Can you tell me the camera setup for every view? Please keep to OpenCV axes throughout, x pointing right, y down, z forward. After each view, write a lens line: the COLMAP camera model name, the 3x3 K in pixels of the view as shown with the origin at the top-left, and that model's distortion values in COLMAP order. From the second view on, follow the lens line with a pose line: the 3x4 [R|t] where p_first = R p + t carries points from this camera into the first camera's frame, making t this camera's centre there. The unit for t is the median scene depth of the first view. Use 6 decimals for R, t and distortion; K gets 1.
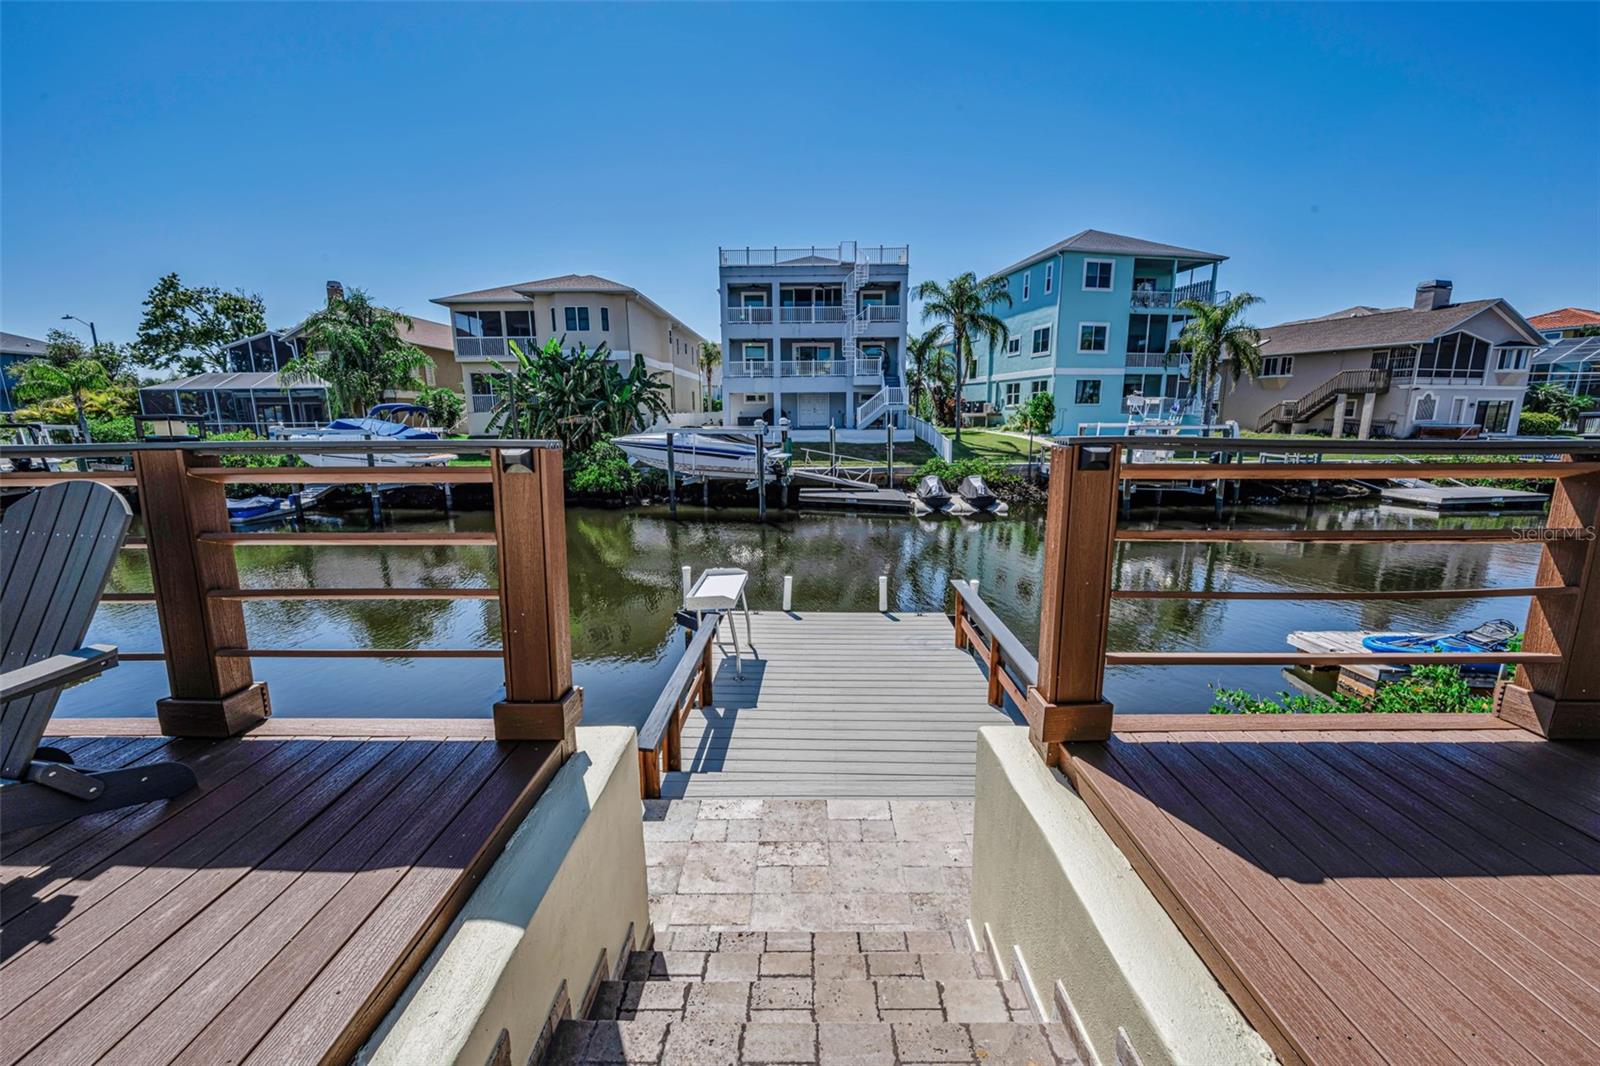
lens RADIAL K [[624.7, 0, 803.1], [0, 624.7, 538.4], [0, 0, 1]] dist [-0.003843, -0.000138]
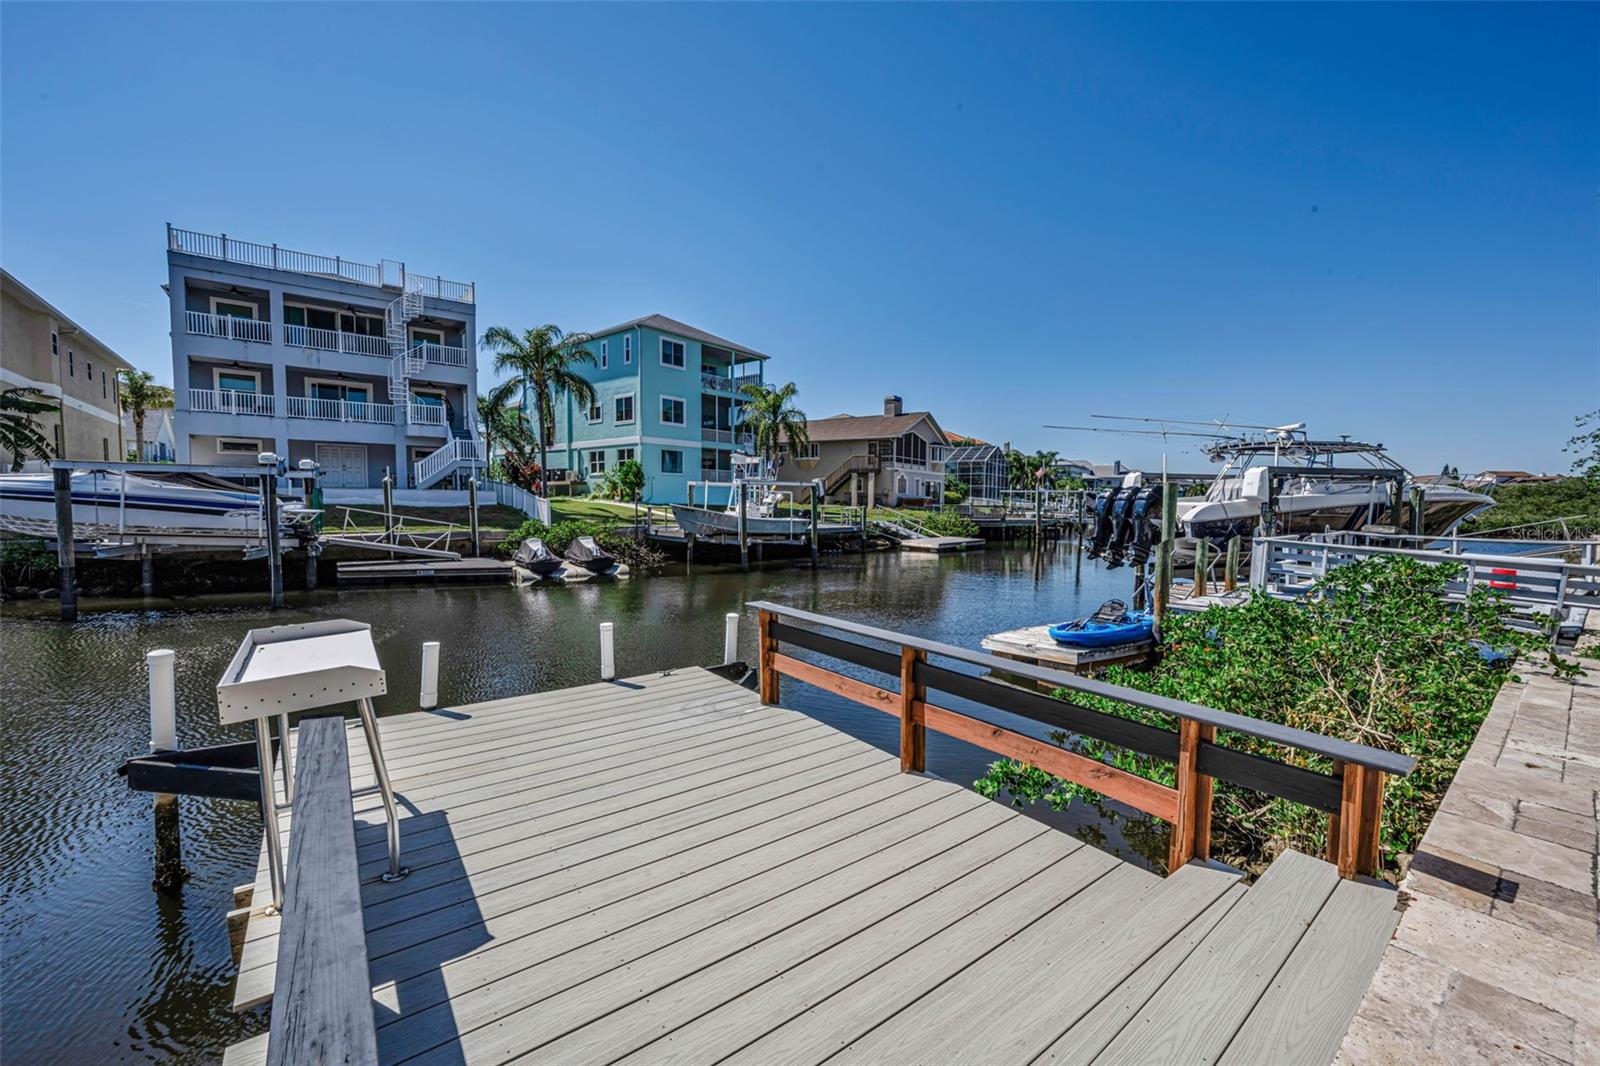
lens RADIAL K [[624.7, 0, 801.2], [0, 624.7, 539.7], [0, 0, 1]] dist [-0.003843, -0.000138]
pose [[0.779420, -0.025500, 0.625982, -0.028217], [0.109130, 0.989422, -0.095574, 0.015415], [-0.616924, 0.142806, 0.773958, 0.098239]]
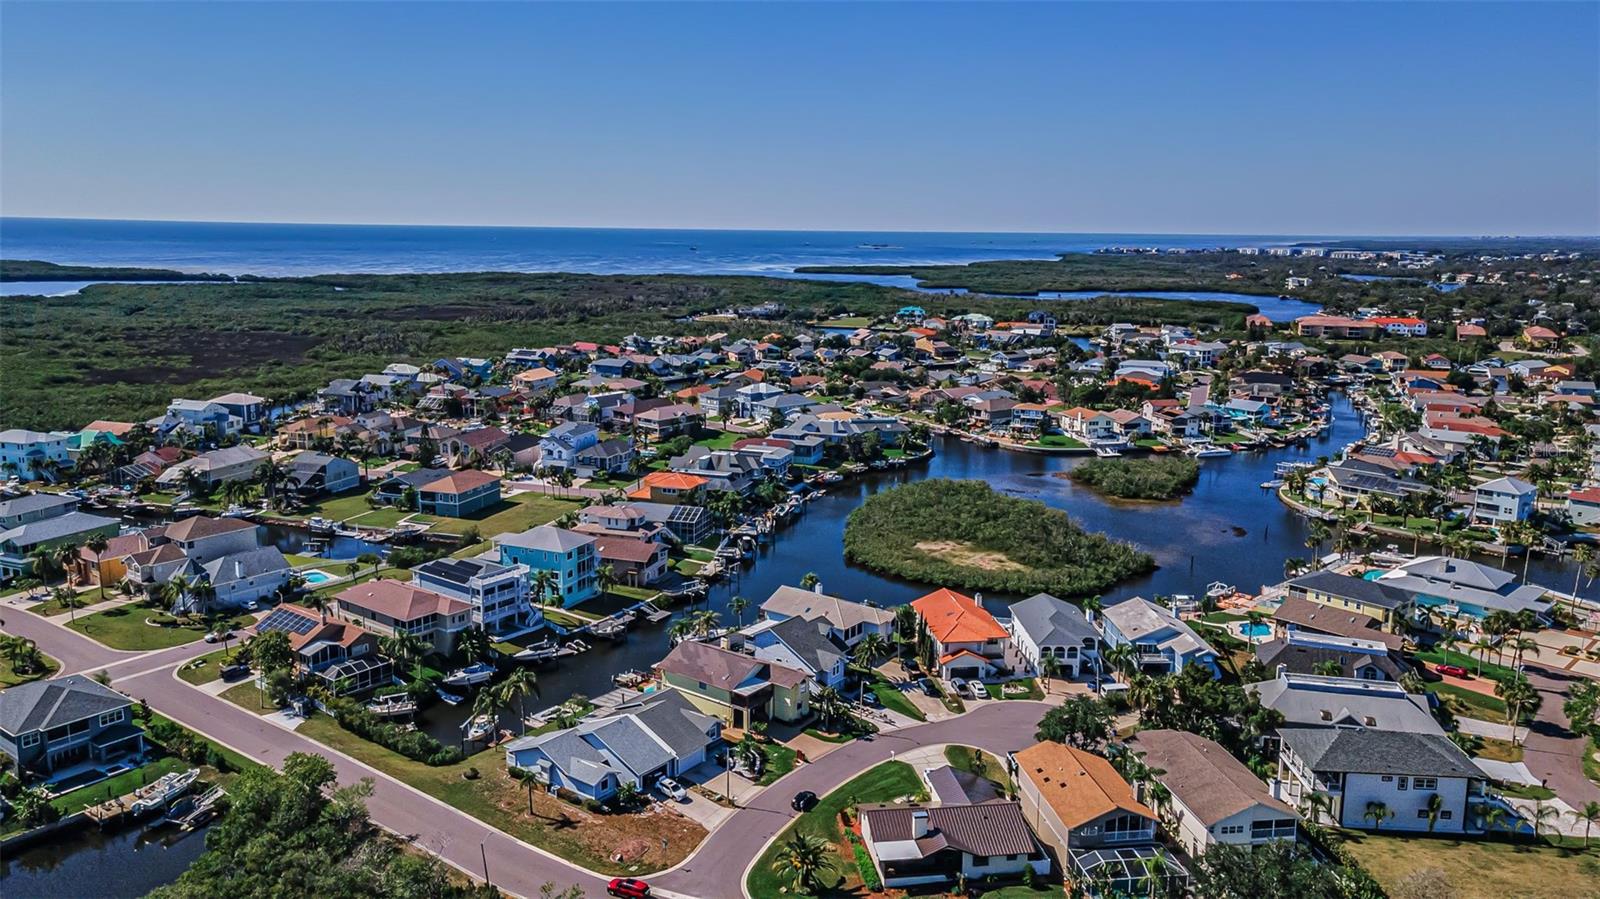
lens RADIAL K [[1142.3, 0, 804.3], [0, 1142.3, 450.3], [0, 0, 1]] dist [0.032006, 0.001867]
pose [[0.584564, -0.138790, 0.799389, -3.608298], [0.133134, 0.988314, 0.074235, -1.295161], [-0.800350, 0.063031, 0.596210, -3.664713]]
